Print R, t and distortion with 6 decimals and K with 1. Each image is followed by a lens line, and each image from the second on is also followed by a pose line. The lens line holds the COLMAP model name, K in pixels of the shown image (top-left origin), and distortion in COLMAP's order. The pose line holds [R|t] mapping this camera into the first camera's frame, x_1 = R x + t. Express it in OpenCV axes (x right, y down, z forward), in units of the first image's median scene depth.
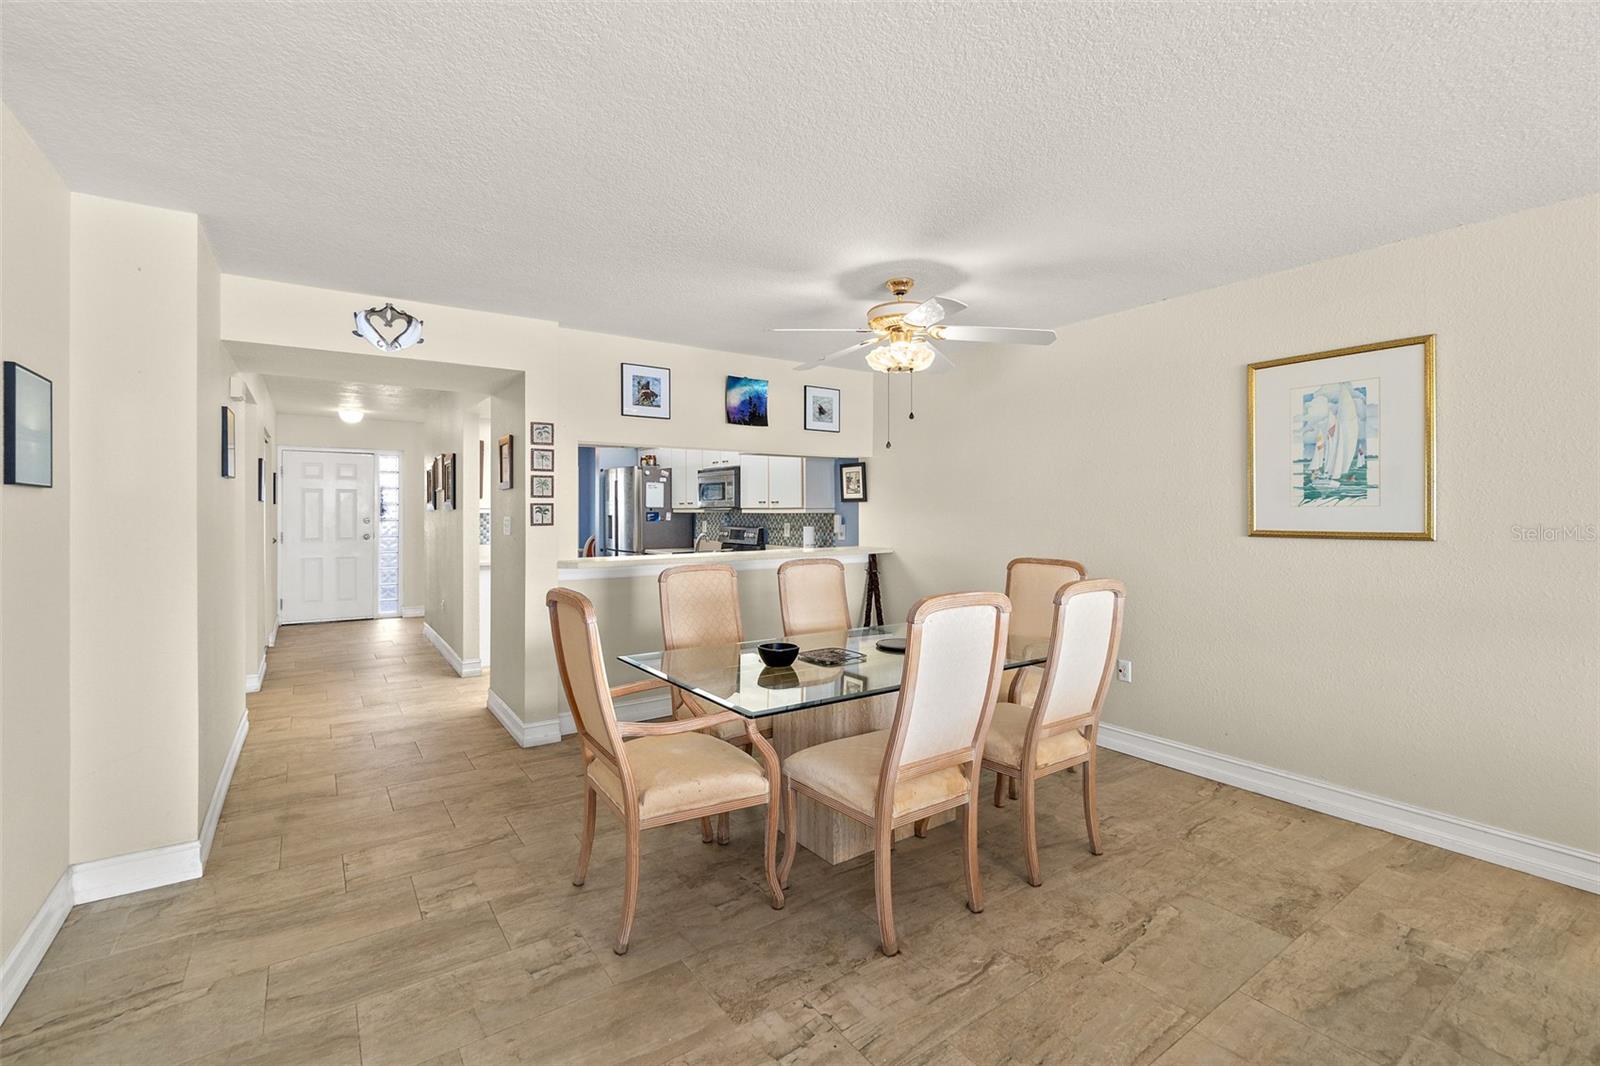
lens RADIAL K [[689.3, 0, 786.0], [0, 689.3, 509.6], [0, 0, 1]] dist [-0.005959, 0.003059]
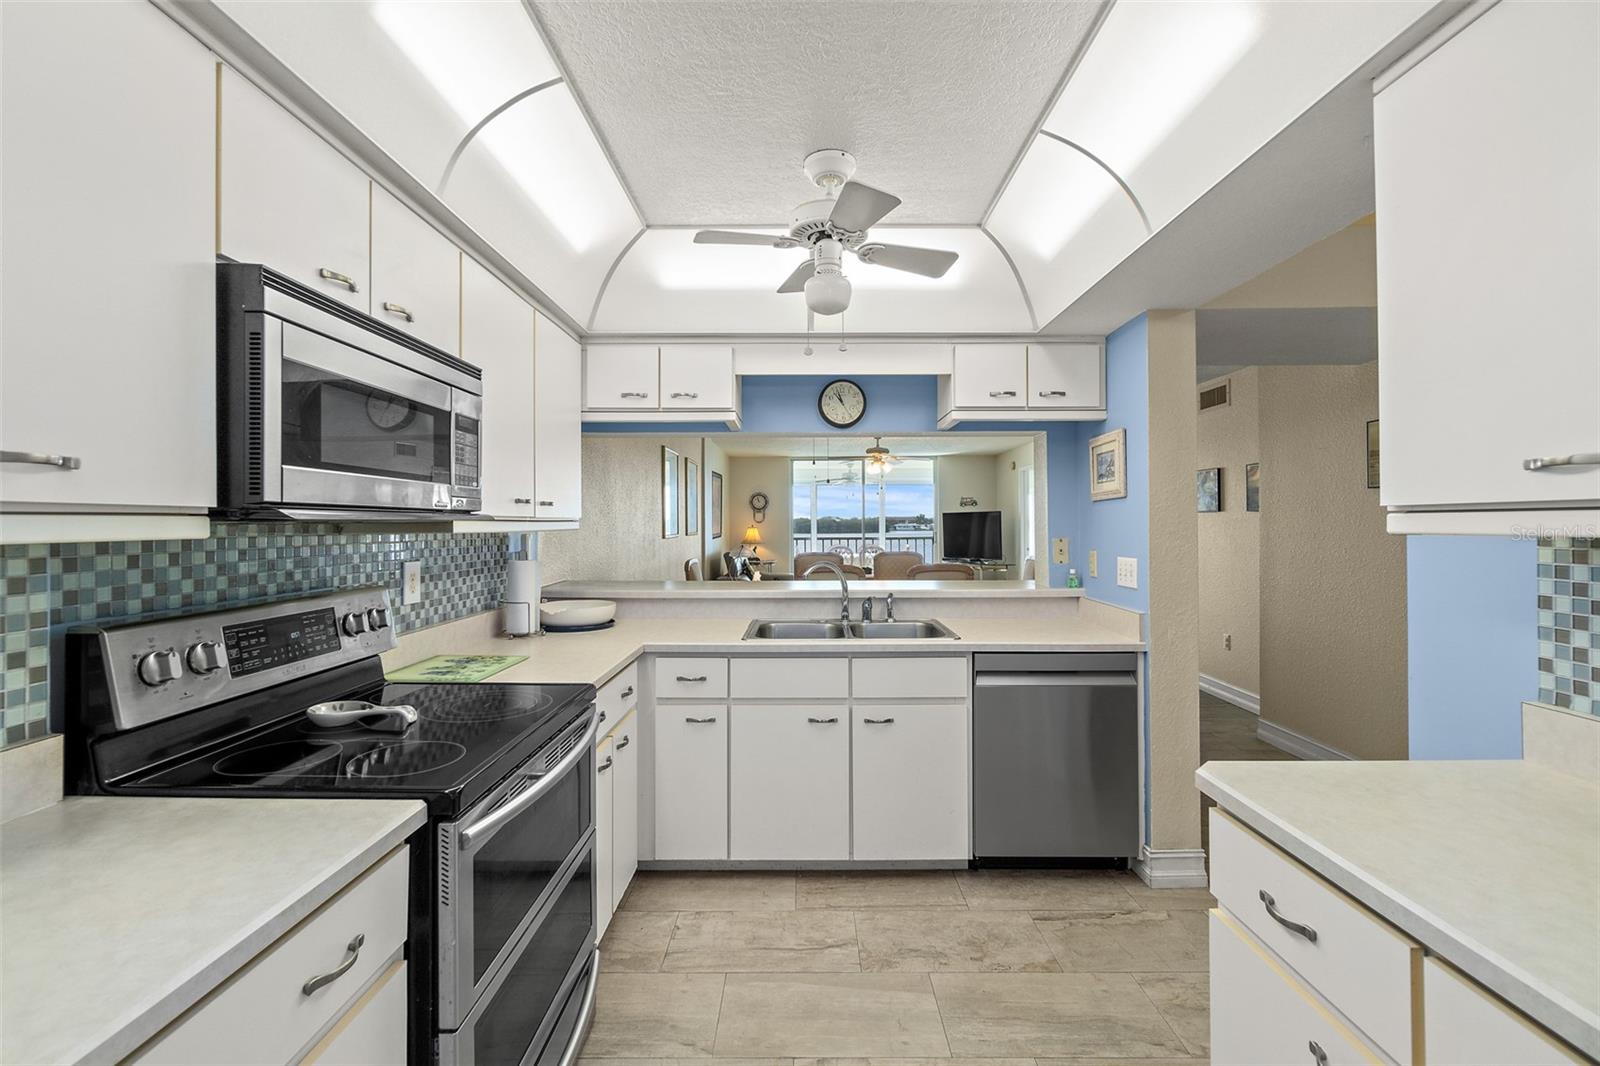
lens RADIAL K [[689.3, 0, 798.2], [0, 689.3, 524.3], [0, 0, 1]] dist [-0.005959, 0.003059]
pose [[-0.817966, 0.005871, 0.575237, -0.310415], [0.005762, 0.999981, -0.002013, 0.002405], [-0.575238, 0.001668, -0.817984, 1.045474]]
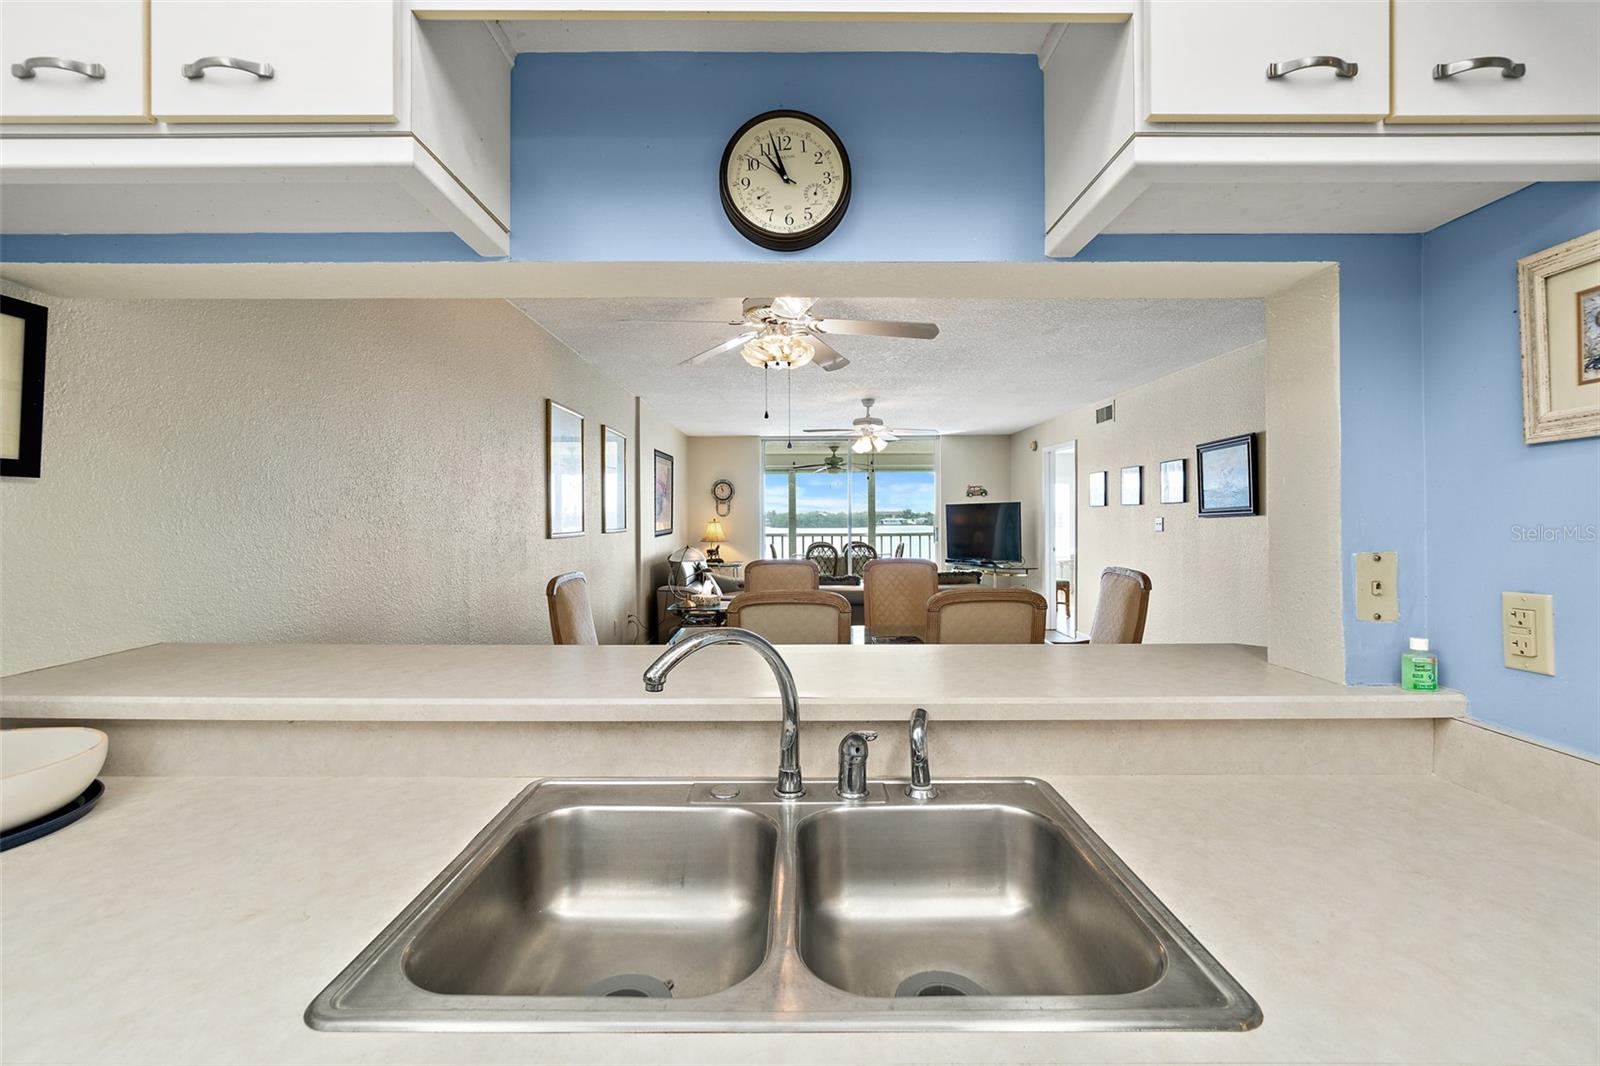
lens RADIAL K [[689.3, 0, 790.8], [0, 689.3, 521.6], [0, 0, 1]] dist [-0.005959, 0.003059]
pose [[-0.822655, 0.003161, 0.568532, -0.172736], [0.005268, 0.999984, 0.002062, 0.003247], [-0.568516, 0.004692, -0.822659, 0.801014]]
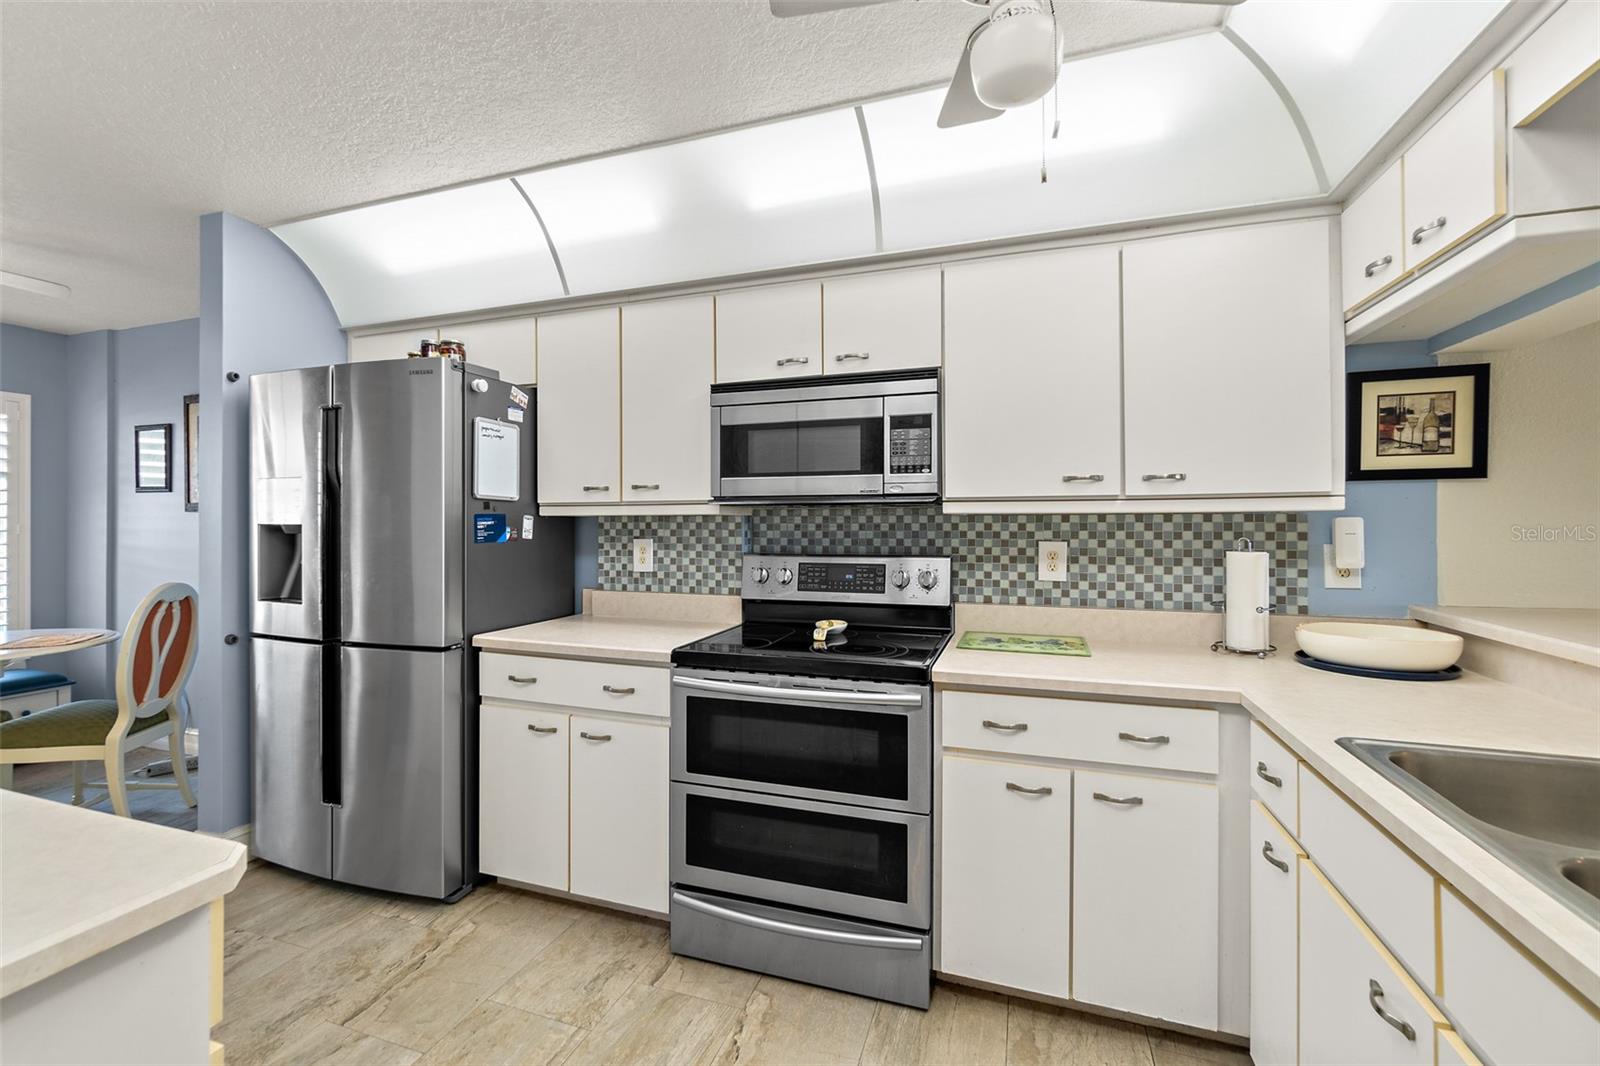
lens RADIAL K [[689.3, 0, 786.9], [0, 689.3, 522.7], [0, 0, 1]] dist [-0.005959, 0.003059]
pose [[0.806466, 0.001955, 0.591278, -0.288330], [0.000358, 0.999993, -0.003796, 0.009639], [-0.591281, 0.003273, 0.806459, 0.710682]]
